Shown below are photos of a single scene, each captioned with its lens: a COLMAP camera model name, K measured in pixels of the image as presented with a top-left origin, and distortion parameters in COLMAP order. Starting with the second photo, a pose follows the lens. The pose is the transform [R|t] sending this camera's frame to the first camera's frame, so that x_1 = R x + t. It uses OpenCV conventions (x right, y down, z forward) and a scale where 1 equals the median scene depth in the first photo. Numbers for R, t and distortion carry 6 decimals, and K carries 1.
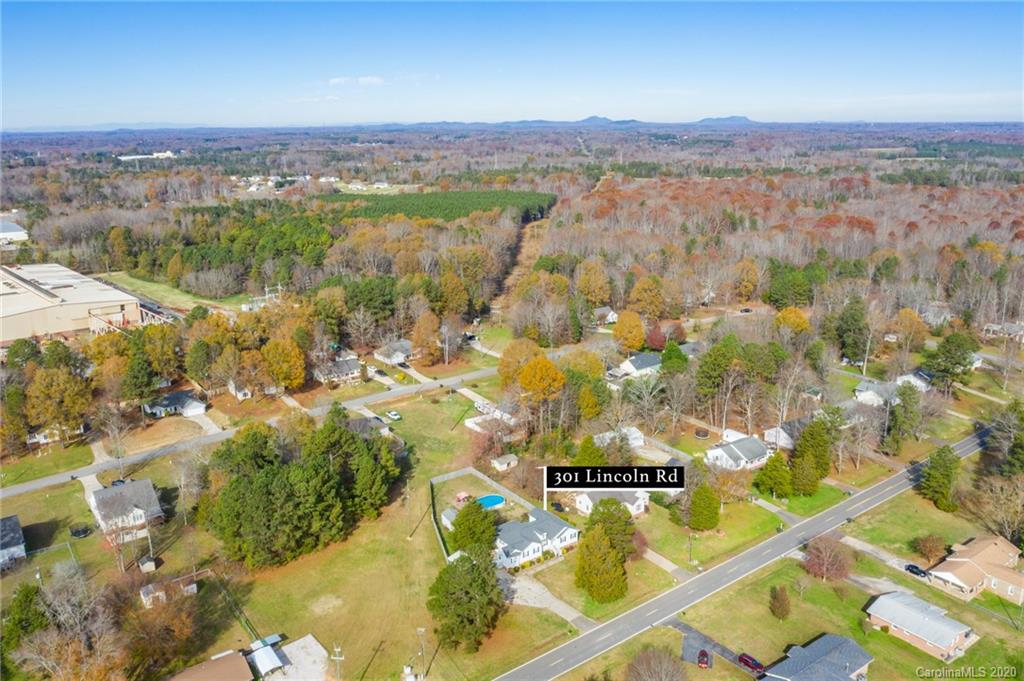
lens RADIAL K [[813.1, 0, 512.0], [0, 813.1, 340.5], [0, 0, 1]] dist [-0.021808, 0.012324]
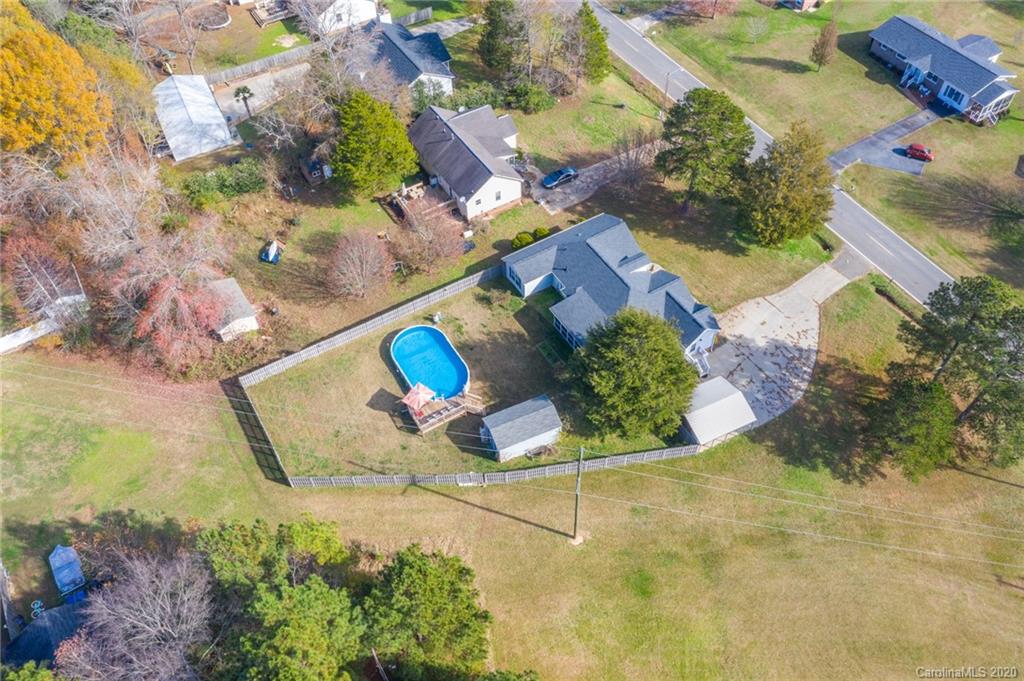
lens RADIAL K [[813.1, 0, 512.0], [0, 813.1, 340.5], [0, 0, 1]] dist [-0.021808, 0.012324]
pose [[0.094998, -0.768605, 0.632631, -0.277558], [0.284493, 0.629962, 0.722642, -0.088812], [-0.953960, 0.111329, 0.278508, 0.852496]]
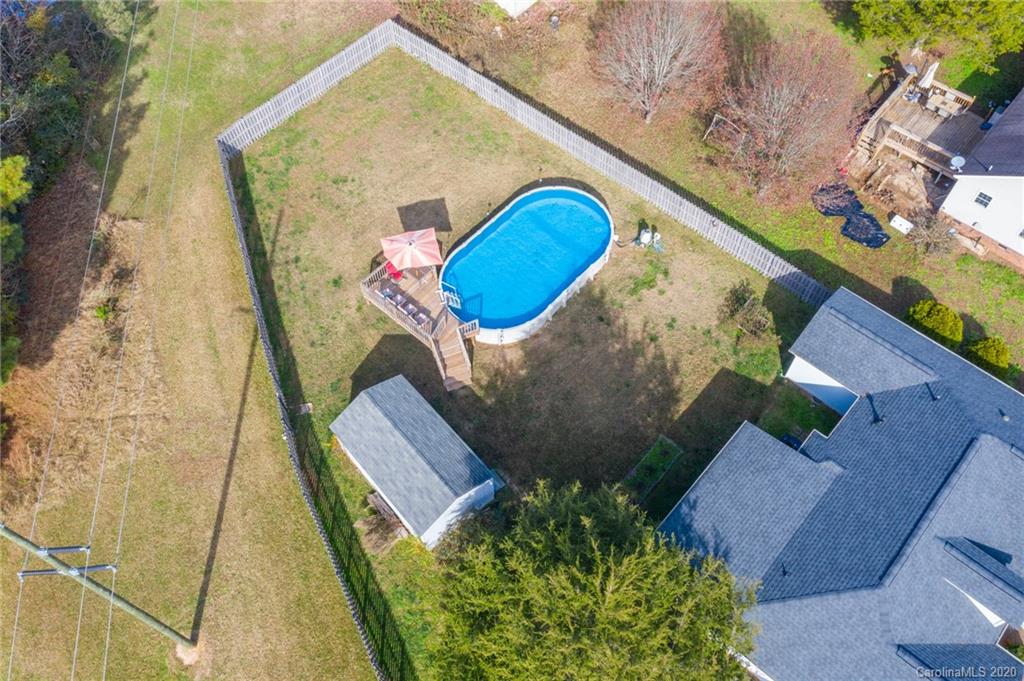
lens RADIAL K [[813.1, 0, 512.0], [0, 813.1, 340.5], [0, 0, 1]] dist [-0.021808, 0.012324]
pose [[0.979768, -0.176548, 0.094263, -0.059330], [0.065274, 0.727122, 0.683398, 0.075998], [-0.189193, -0.663418, 0.723935, 0.844994]]
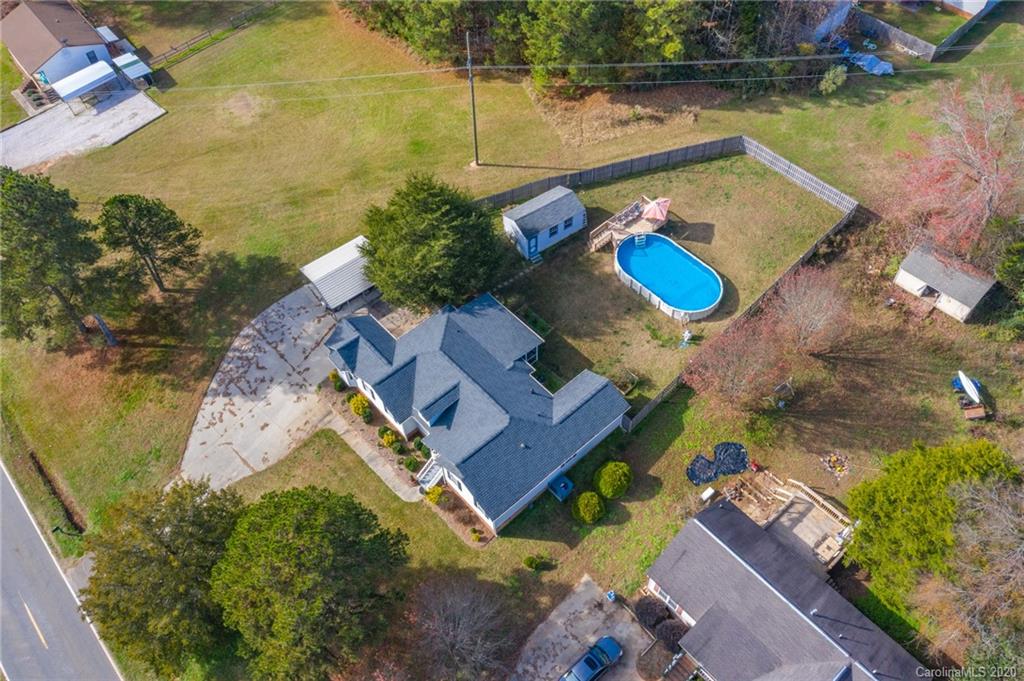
lens RADIAL K [[813.1, 0, 512.0], [0, 813.1, 340.5], [0, 0, 1]] dist [-0.021808, 0.012324]
pose [[0.091656, 0.803146, -0.588689, 0.190509], [-0.234674, 0.591948, 0.771055, -0.035310], [0.967743, 0.067478, 0.242733, 0.858801]]
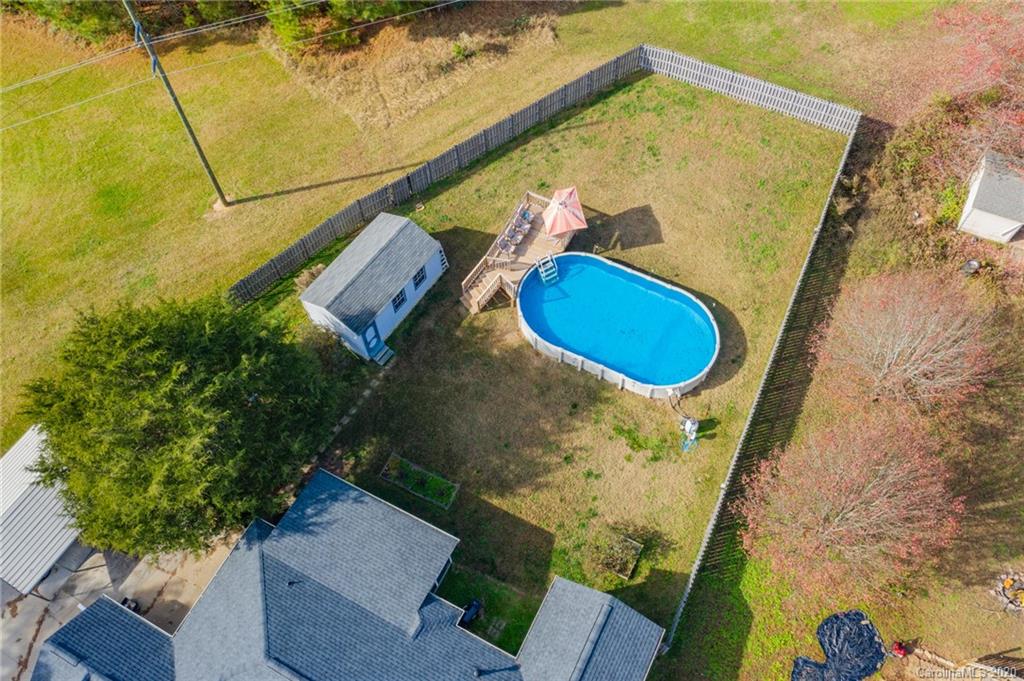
lens RADIAL K [[813.1, 0, 512.0], [0, 813.1, 340.5], [0, 0, 1]] dist [-0.021808, 0.012324]
pose [[0.438250, 0.774763, -0.455718, 0.051684], [-0.216861, 0.583160, 0.782877, 0.052913], [0.872300, -0.244268, 0.423586, 0.898032]]
